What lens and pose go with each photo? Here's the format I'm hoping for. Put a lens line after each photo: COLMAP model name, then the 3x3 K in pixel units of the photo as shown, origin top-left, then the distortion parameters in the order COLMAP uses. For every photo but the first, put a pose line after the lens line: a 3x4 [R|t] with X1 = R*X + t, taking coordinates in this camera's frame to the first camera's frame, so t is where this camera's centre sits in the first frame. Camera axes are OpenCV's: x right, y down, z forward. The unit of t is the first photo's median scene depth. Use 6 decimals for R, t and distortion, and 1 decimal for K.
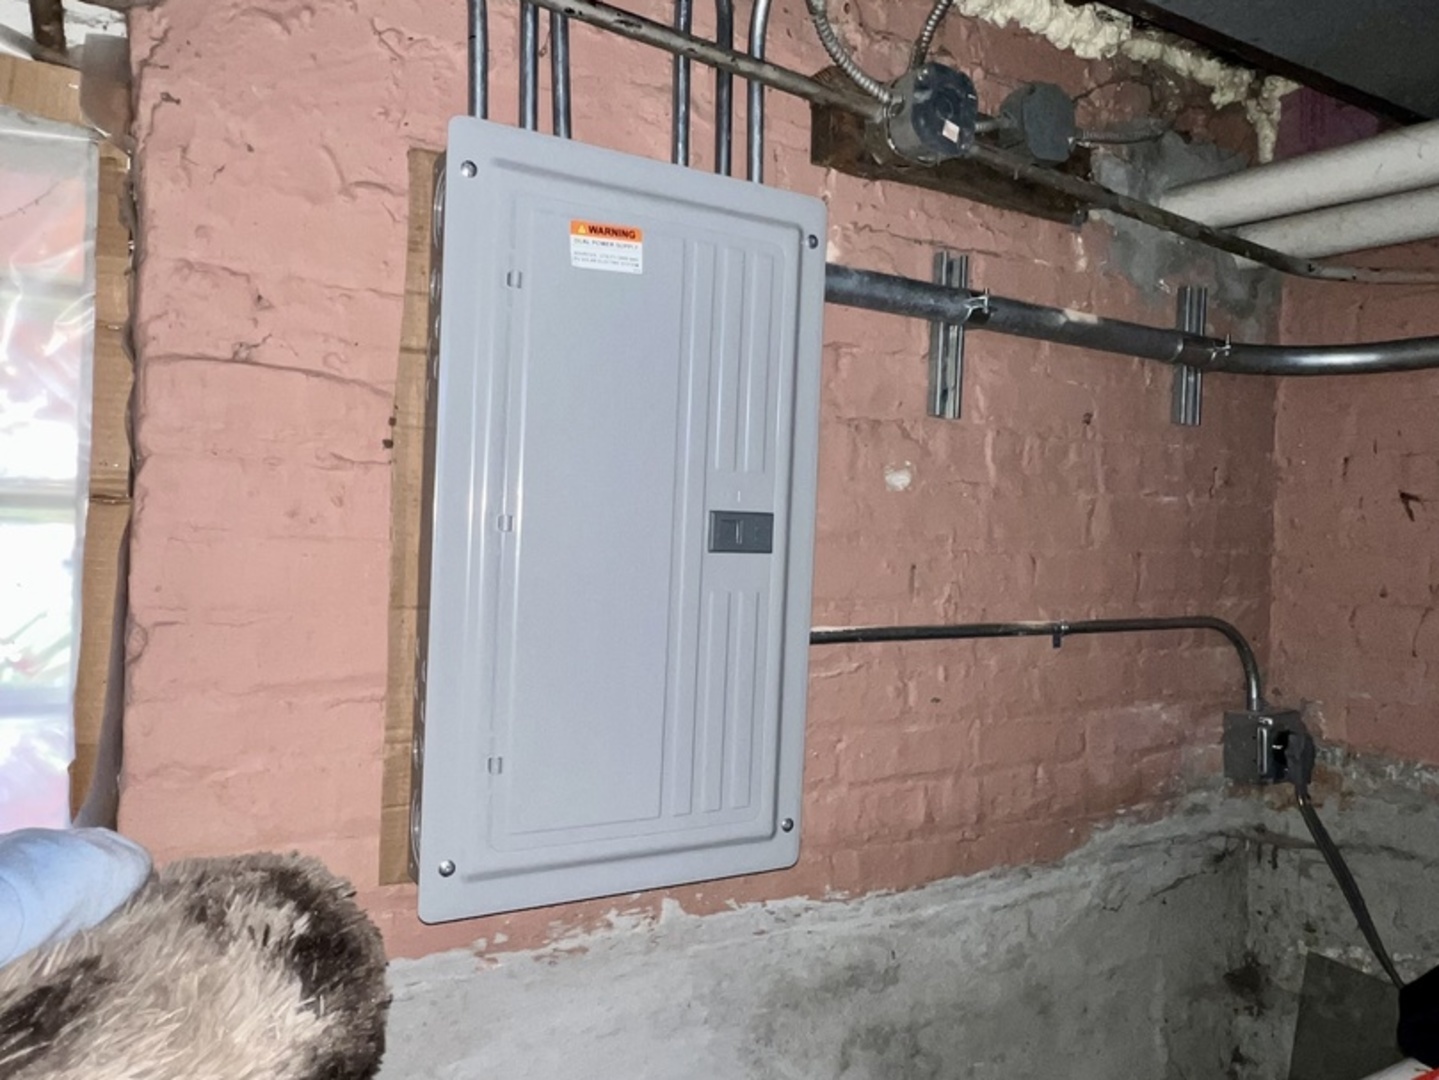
lens RADIAL K [[1054.7, 0, 717.3], [0, 1054.7, 539.4], [0, 0, 1]] dist [-0.010737, -0.003102]
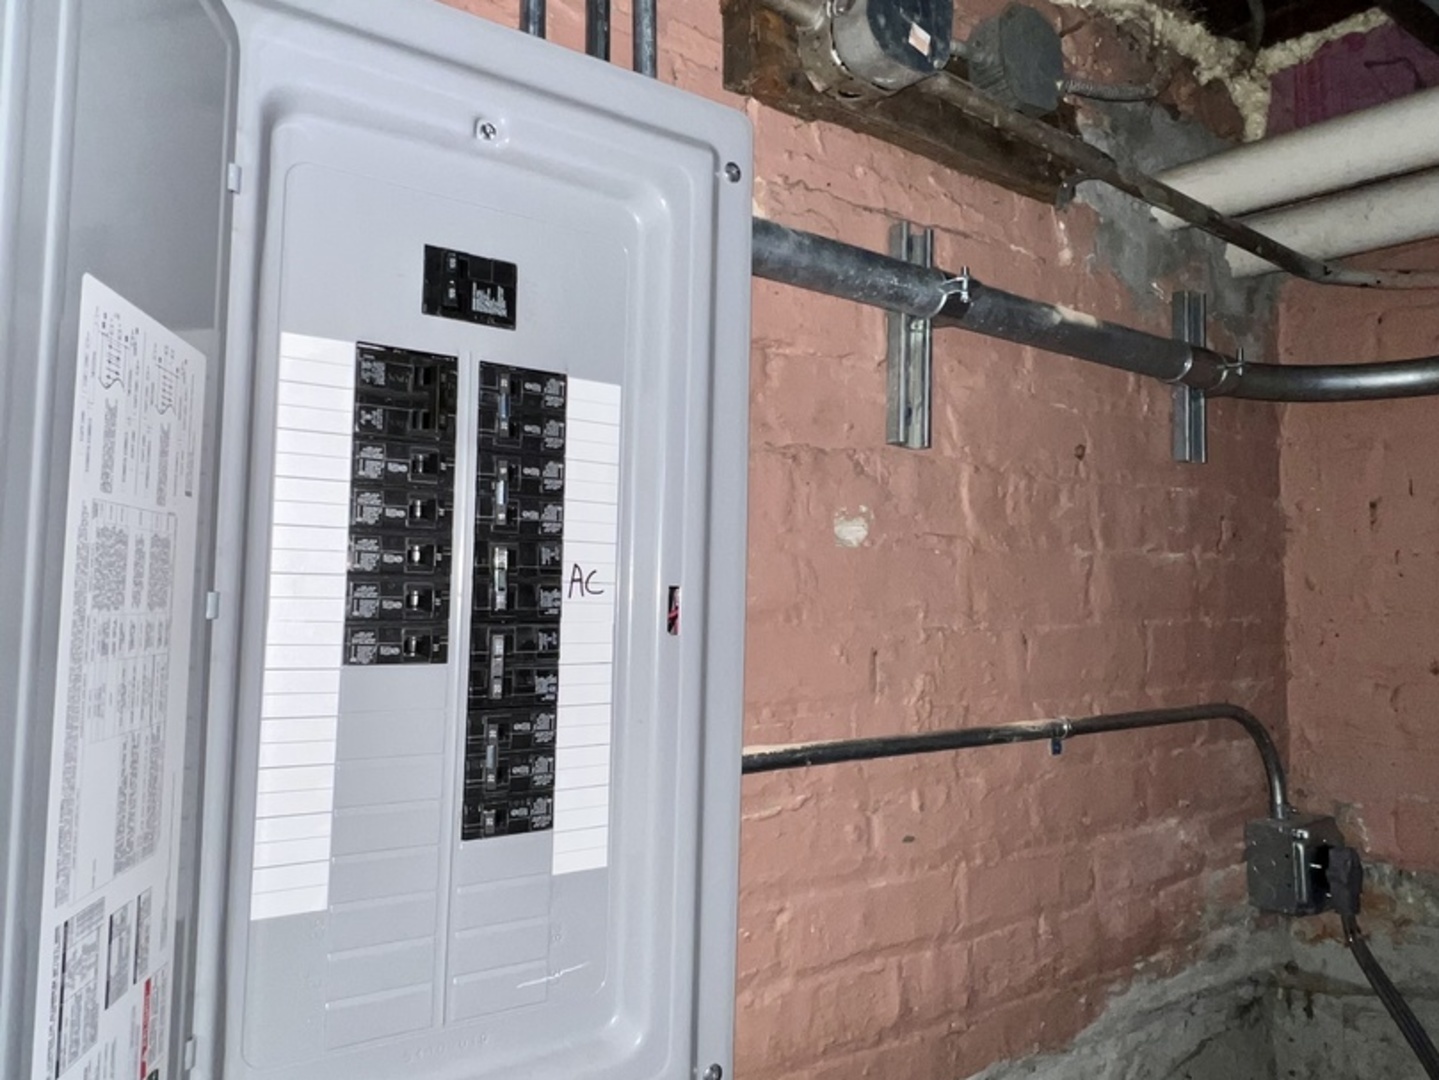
lens RADIAL K [[1054.7, 0, 716.2], [0, 1054.7, 535.2], [0, 0, 1]] dist [-0.010737, -0.003102]
pose [[0.994692, -0.013094, 0.102060, 0.006568], [0.020589, 0.997139, -0.072735, -0.003670], [-0.100816, 0.074451, 0.992116, 0.273938]]
